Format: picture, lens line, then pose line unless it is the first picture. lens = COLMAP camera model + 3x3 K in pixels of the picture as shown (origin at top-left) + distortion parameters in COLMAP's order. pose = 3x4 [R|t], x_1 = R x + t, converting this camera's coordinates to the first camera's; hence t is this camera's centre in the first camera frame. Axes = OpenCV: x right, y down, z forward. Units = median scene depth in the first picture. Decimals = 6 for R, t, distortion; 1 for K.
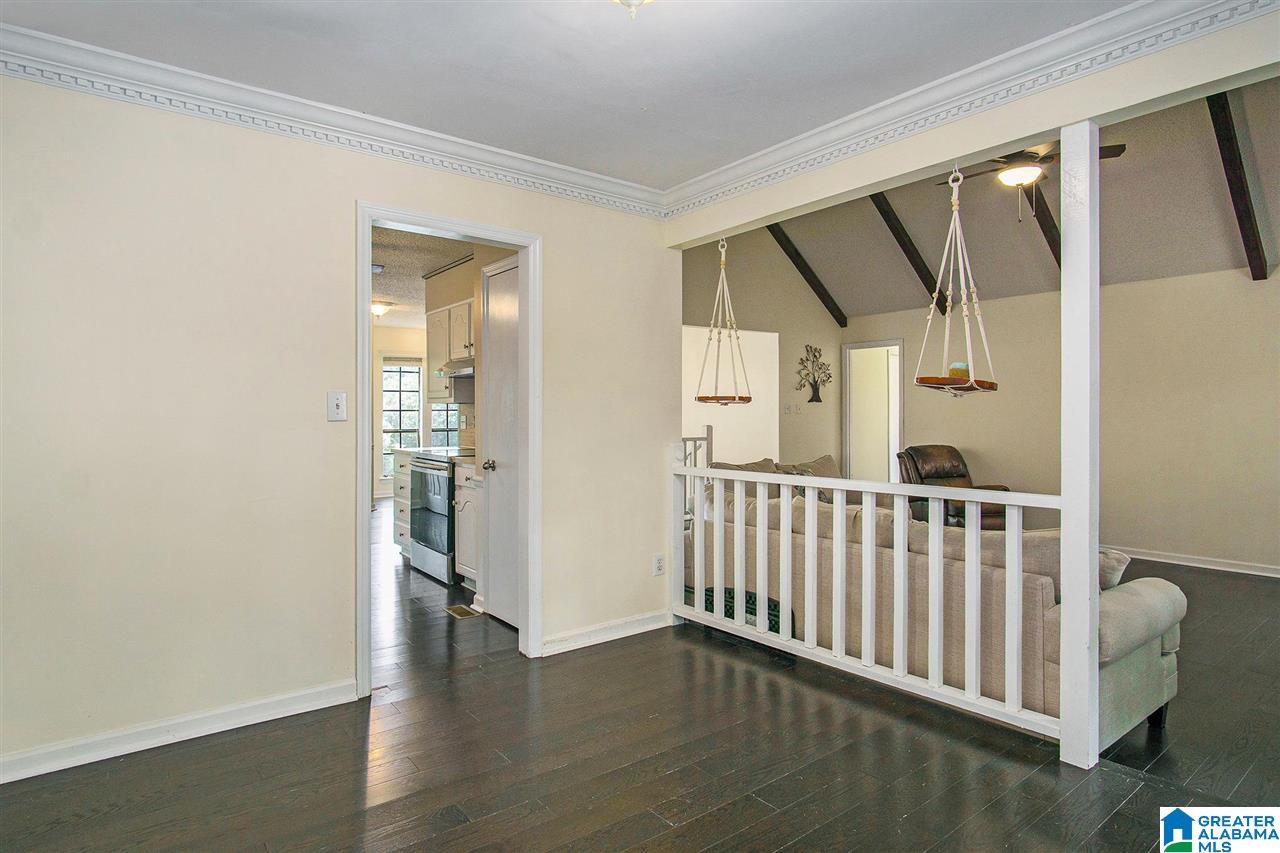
lens RADIAL K [[689.5, 0, 638.6], [0, 689.5, 419.8], [0, 0, 1]] dist [-0.027035, 0.004441]
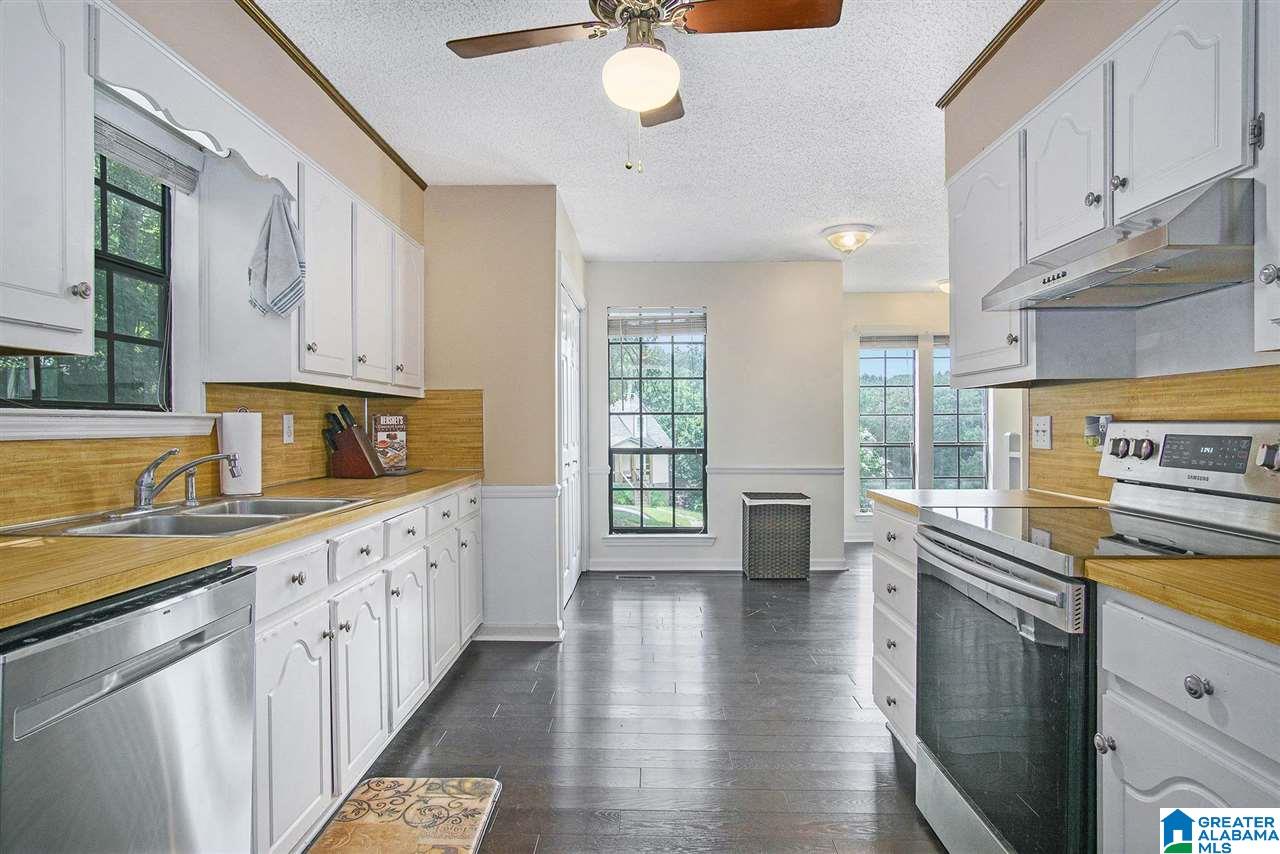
lens RADIAL K [[689.5, 0, 633.2], [0, 689.5, 429.8], [0, 0, 1]] dist [-0.027035, 0.004441]
pose [[0.774660, -0.000483, -0.632378, -0.203143], [-0.001441, 0.999996, -0.002529, 0.003665], [0.632376, 0.002870, 0.774656, 0.577437]]
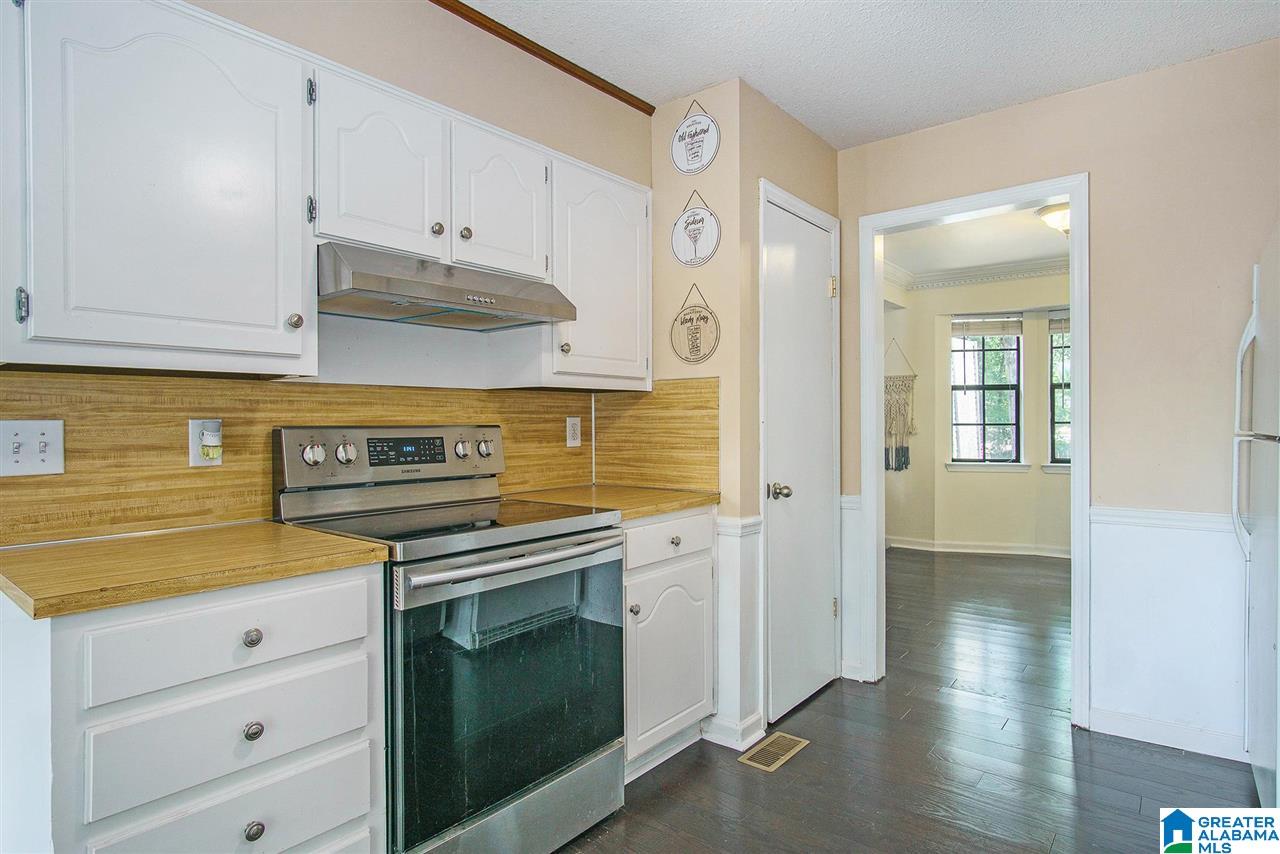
lens RADIAL K [[689.5, 0, 639.4], [0, 689.5, 418.8], [0, 0, 1]] dist [-0.027035, 0.004441]
pose [[-0.230471, 0.002908, 0.973075, -0.583109], [0.015543, 0.999879, 0.000693, -0.003336], [-0.972955, 0.015284, -0.230489, 0.911107]]
